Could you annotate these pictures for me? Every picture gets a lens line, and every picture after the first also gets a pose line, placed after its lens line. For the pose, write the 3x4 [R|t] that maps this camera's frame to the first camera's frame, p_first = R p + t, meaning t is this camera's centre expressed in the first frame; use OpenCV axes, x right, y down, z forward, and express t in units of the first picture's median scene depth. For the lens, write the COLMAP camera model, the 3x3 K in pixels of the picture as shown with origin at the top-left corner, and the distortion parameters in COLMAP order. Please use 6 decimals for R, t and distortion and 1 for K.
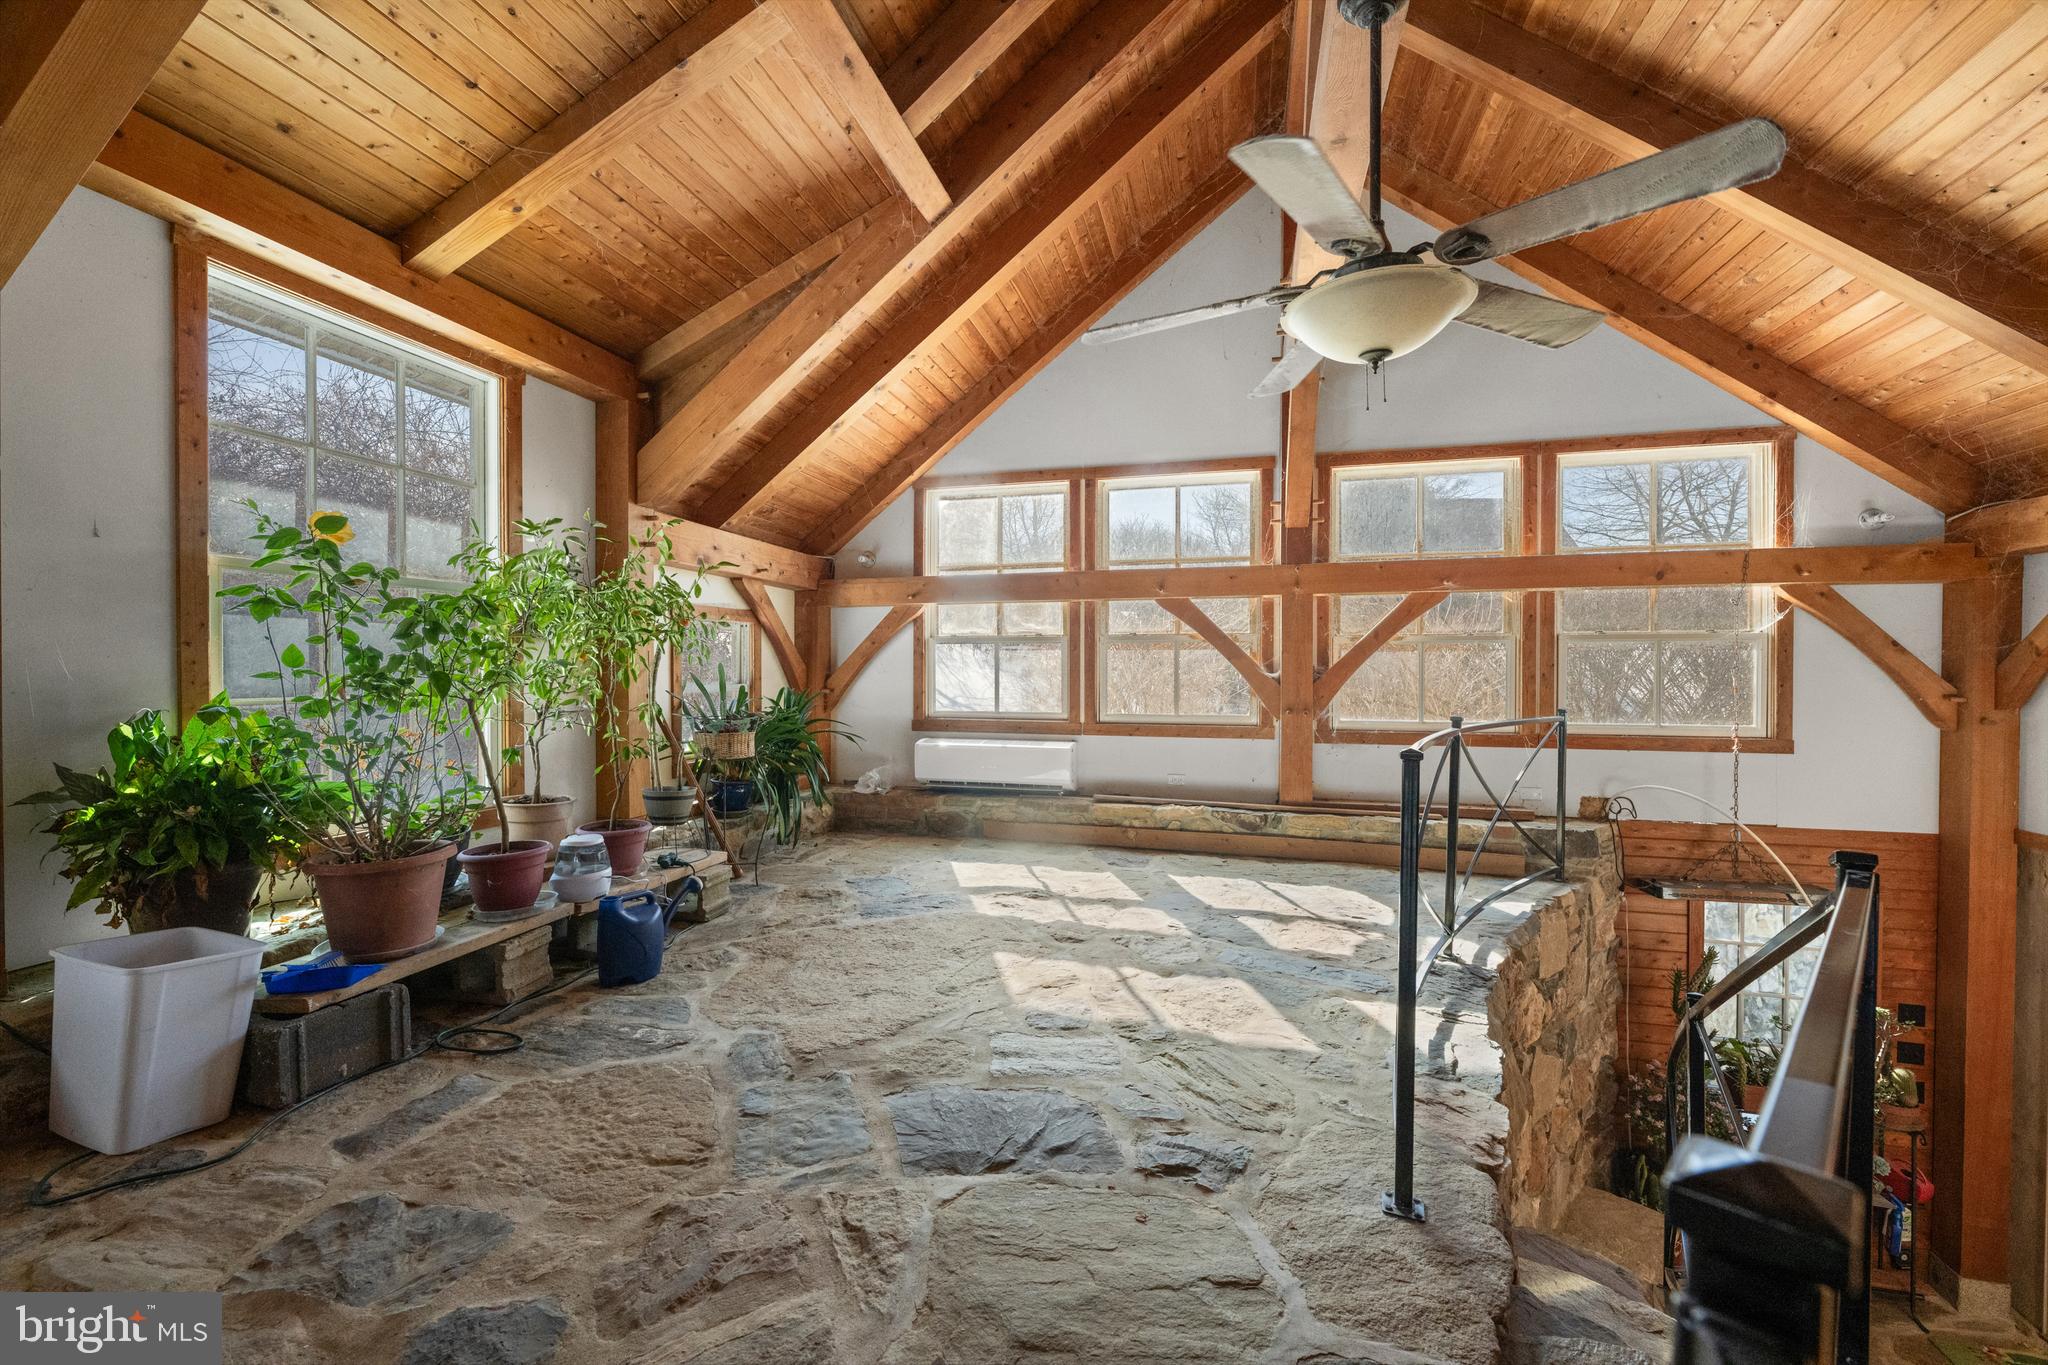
lens RADIAL K [[813.9, 0, 1022.7], [0, 813.9, 687.3], [0, 0, 1]] dist [-0.002946, 0.000652]
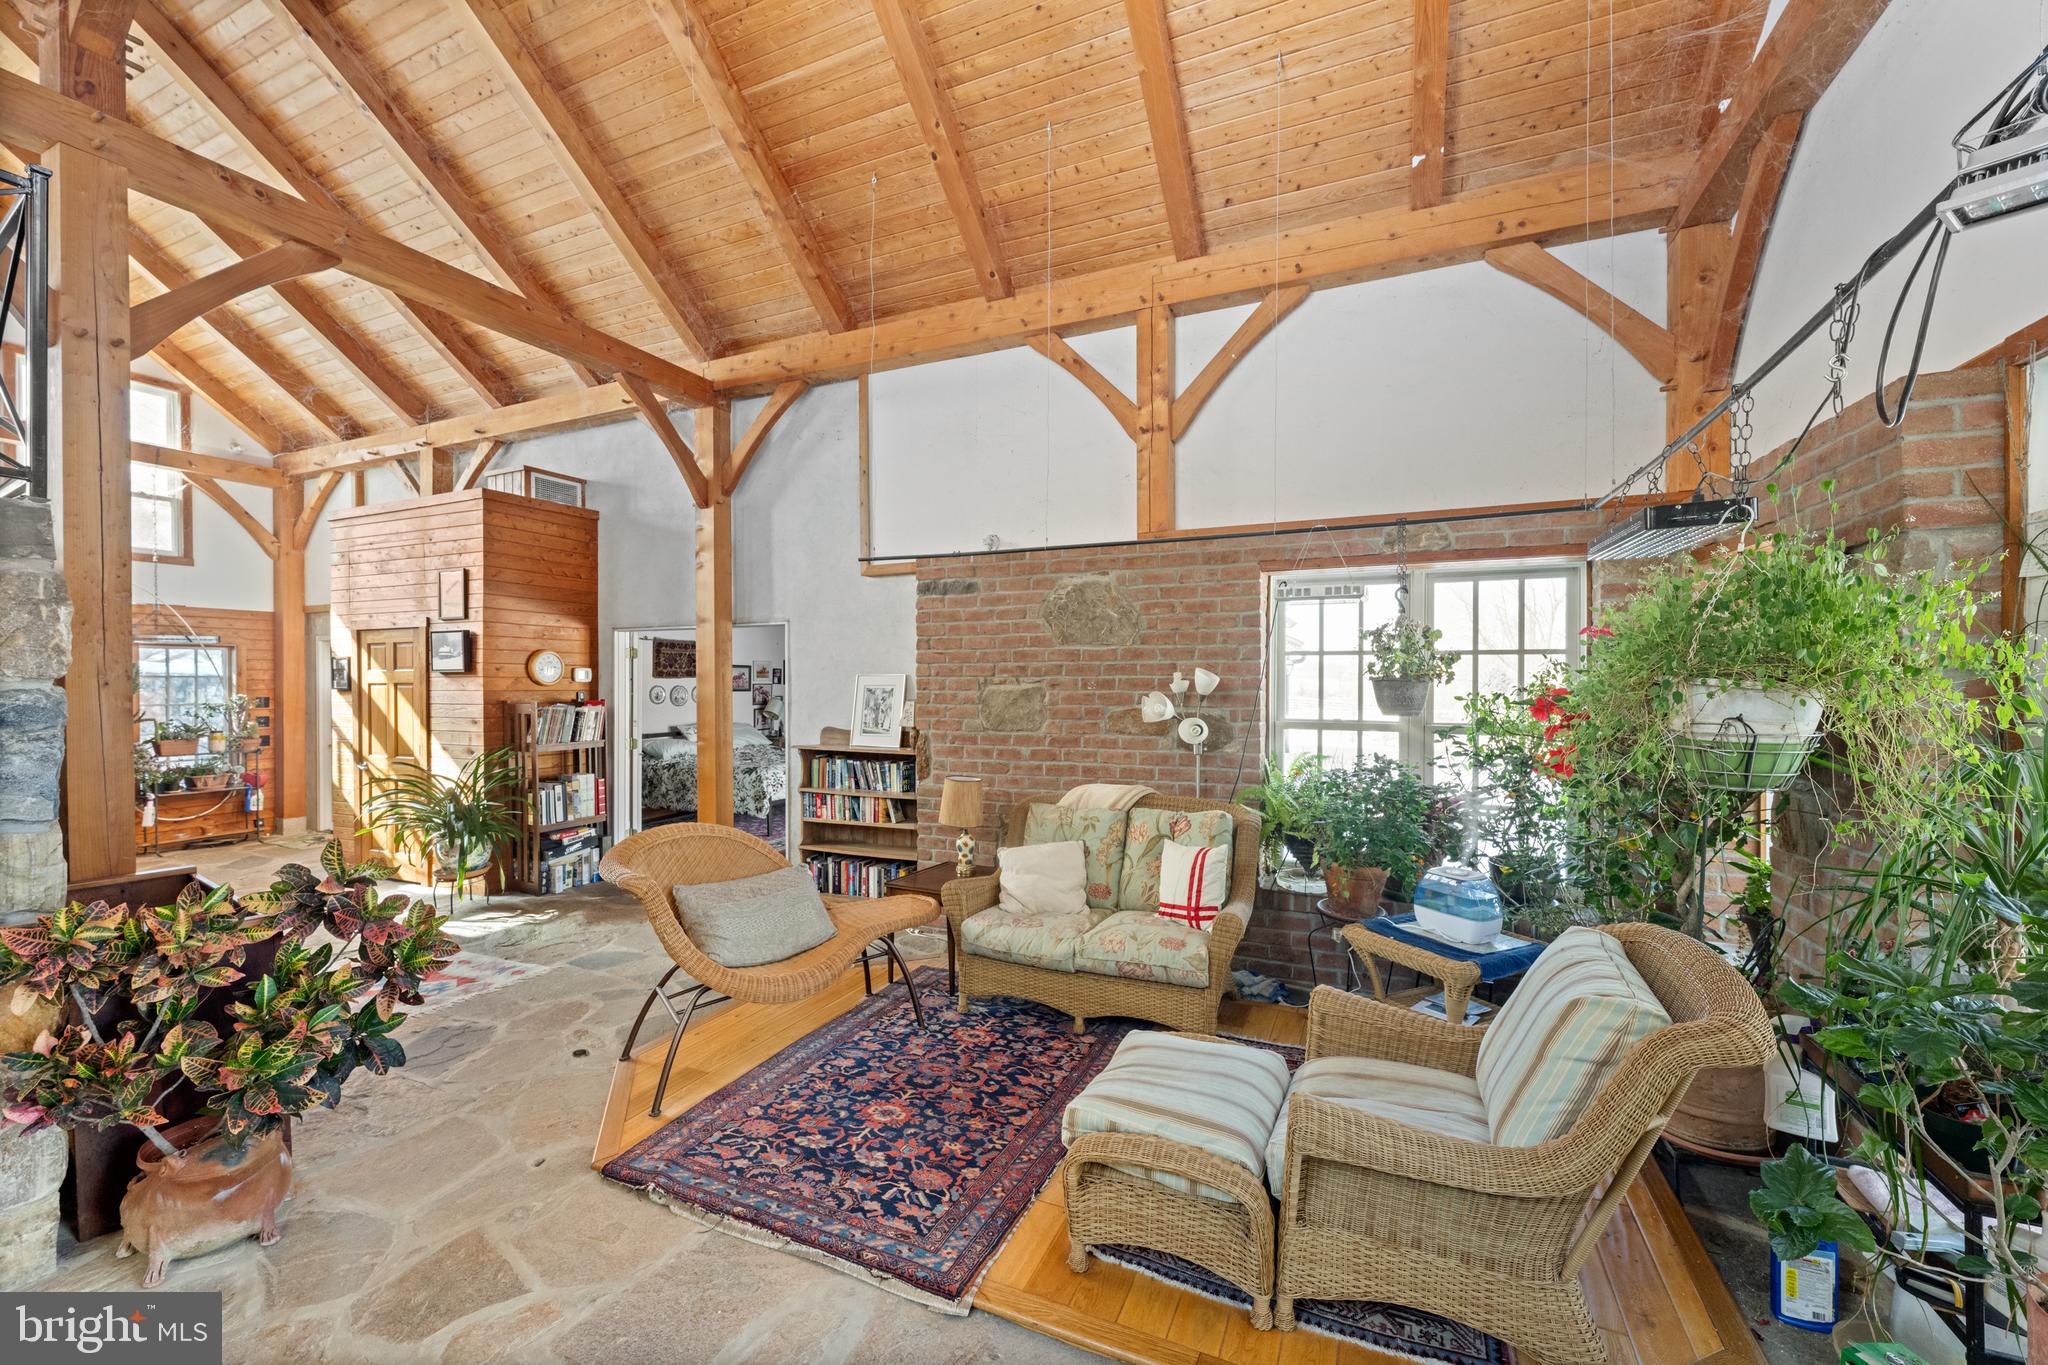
lens RADIAL K [[813.9, 0, 1013.4], [0, 813.9, 680.6], [0, 0, 1]] dist [-0.002946, 0.000652]
pose [[0.157305, -0.002231, 0.987548, -0.661522], [0.017127, 0.999853, -0.000469, 0.427443], [-0.987402, 0.016988, 0.157320, -1.279343]]
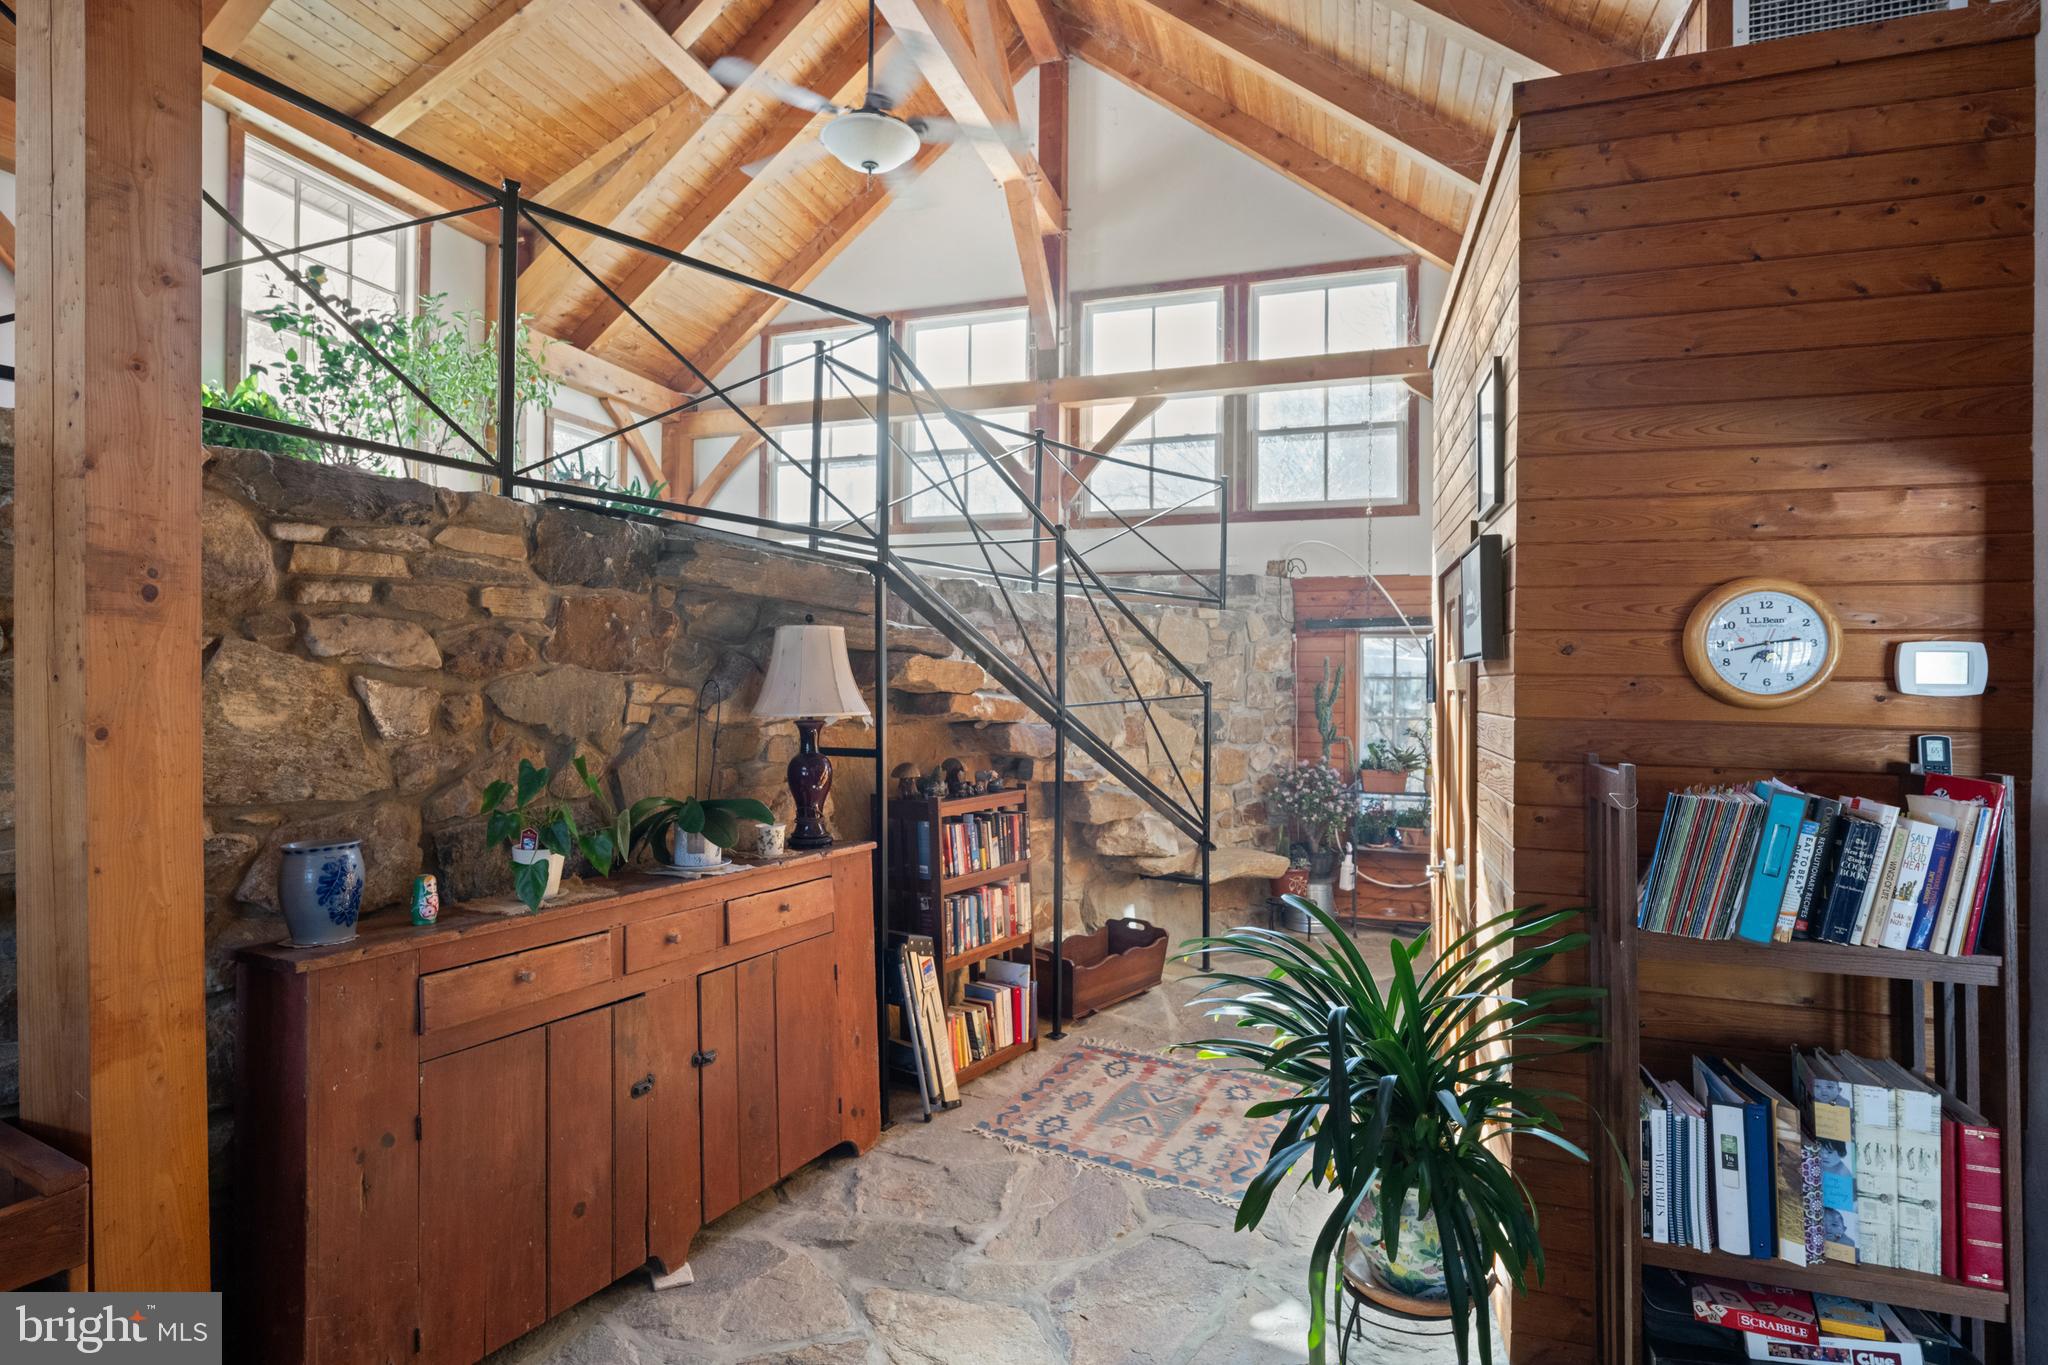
lens RADIAL K [[1005.2, 0, 1016.1], [0, 1005.2, 675.4], [0, 0, 1]] dist [-0.003193, 0.000462]
pose [[0.998678, 0.004954, -0.051169, 0.470805], [-0.005993, 0.999779, -0.020166, 0.416267], [0.051058, 0.020446, 0.998486, -0.646476]]
